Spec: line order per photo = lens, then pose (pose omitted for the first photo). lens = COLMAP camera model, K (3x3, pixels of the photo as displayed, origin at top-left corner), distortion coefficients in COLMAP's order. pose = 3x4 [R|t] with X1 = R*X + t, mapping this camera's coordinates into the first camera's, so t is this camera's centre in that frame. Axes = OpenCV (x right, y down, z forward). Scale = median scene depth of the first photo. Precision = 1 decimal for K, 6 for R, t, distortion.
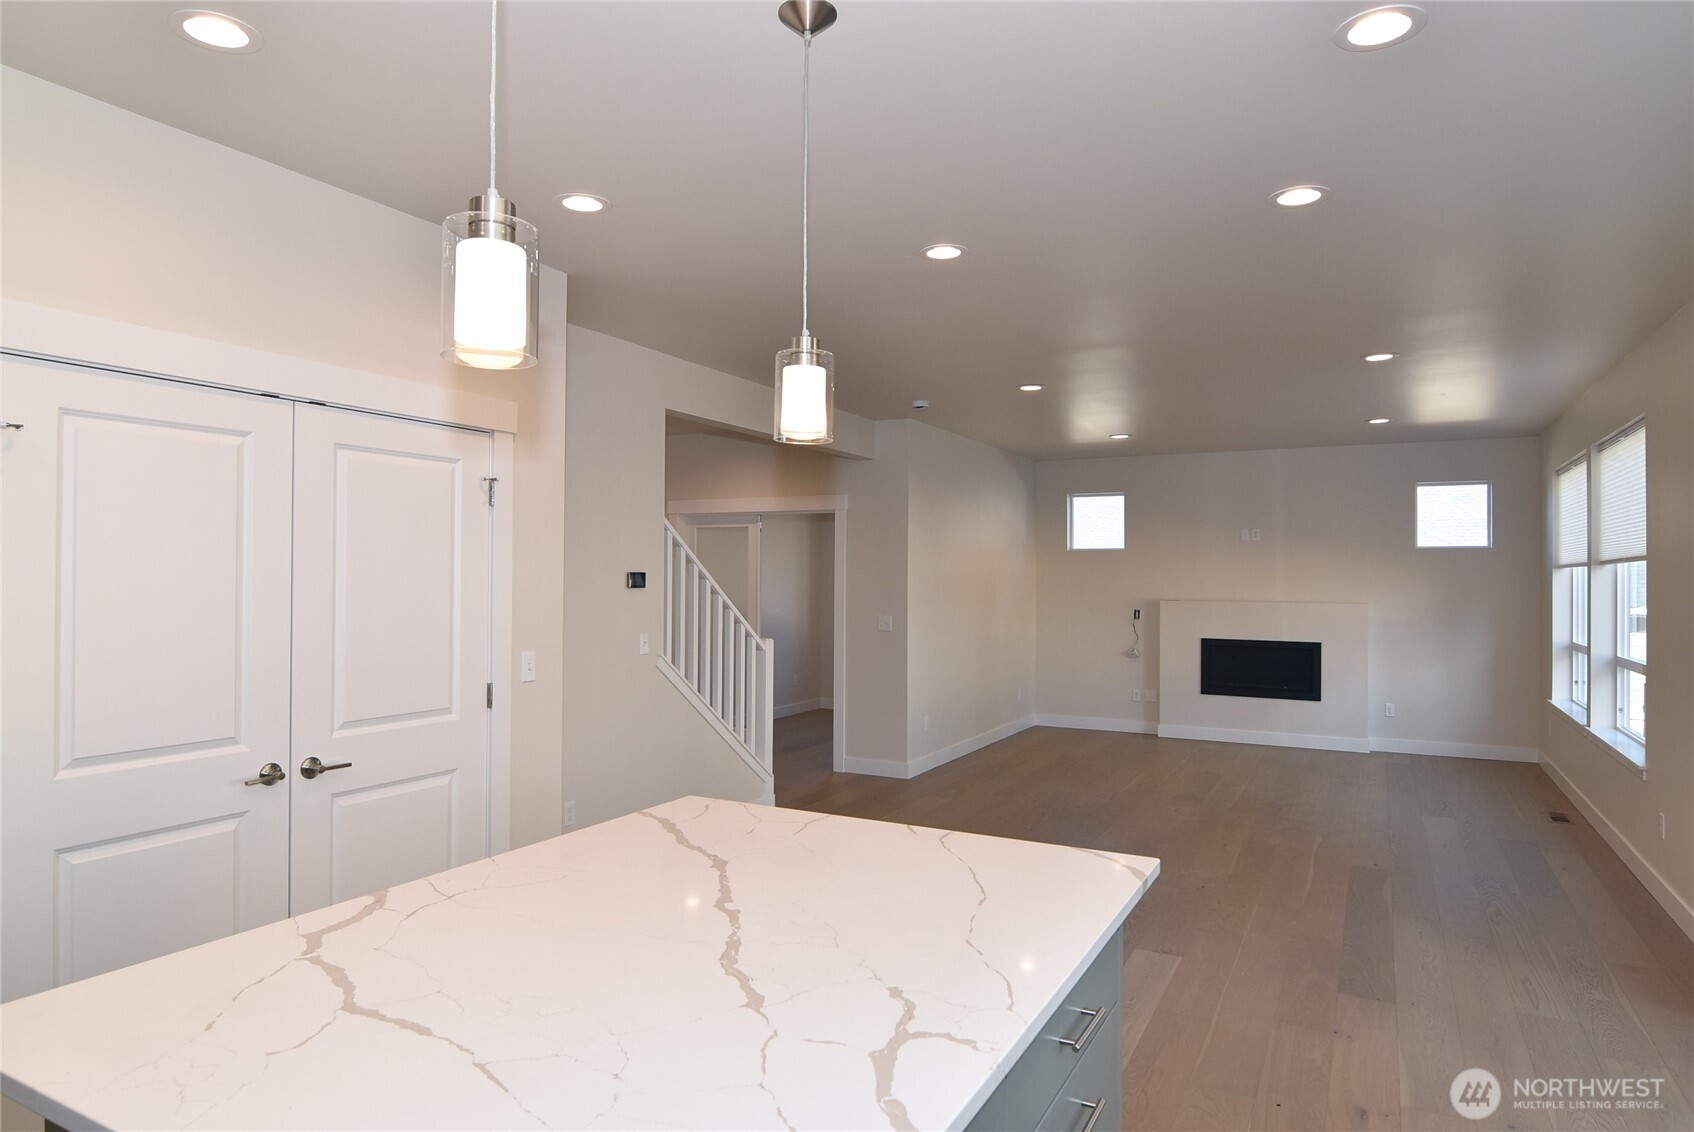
lens RADIAL K [[1027.3, 0, 841.5], [0, 1027.3, 567.5], [0, 0, 1]] dist [0.007406, -0.001143]
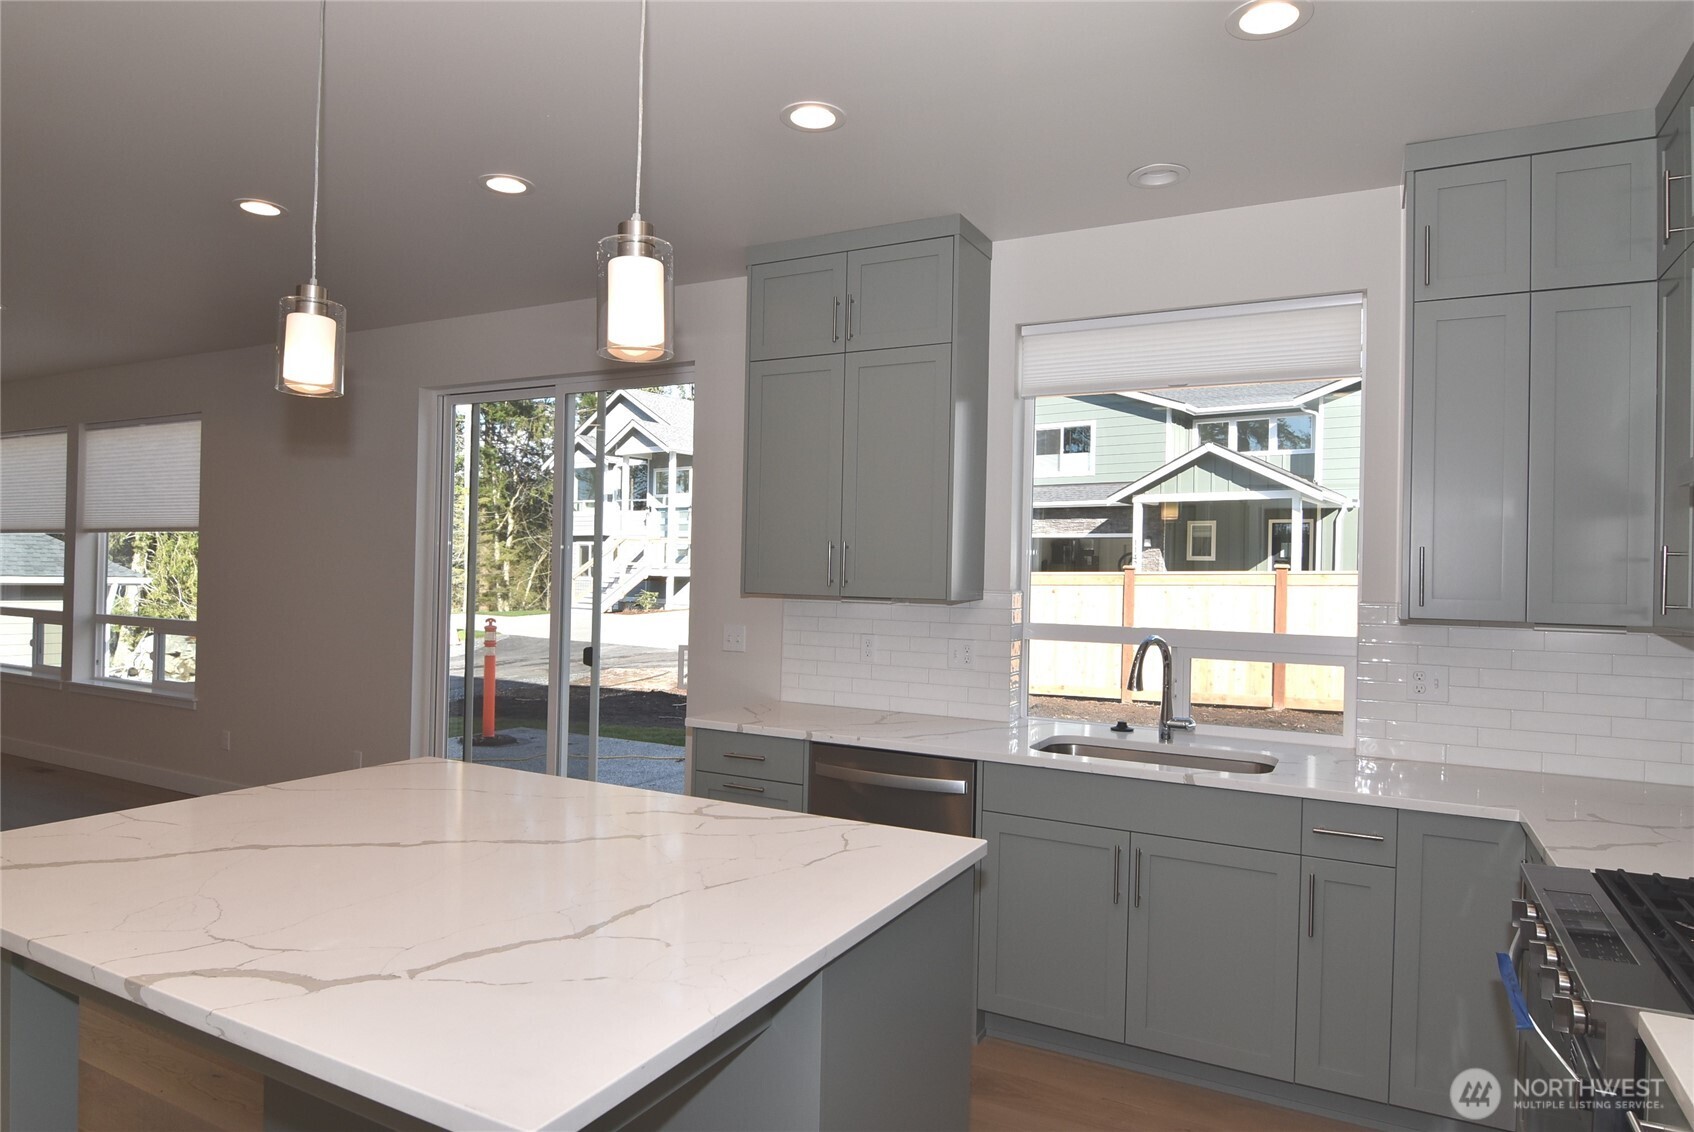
lens RADIAL K [[1027.3, 0, 842.2], [0, 1027.3, 565.2], [0, 0, 1]] dist [0.007406, -0.001143]
pose [[-0.003917, -0.002217, 0.999990, -1.196115], [-0.023320, 0.999726, 0.002125, 0.033121], [-0.999720, -0.023312, -0.003968, 0.583771]]
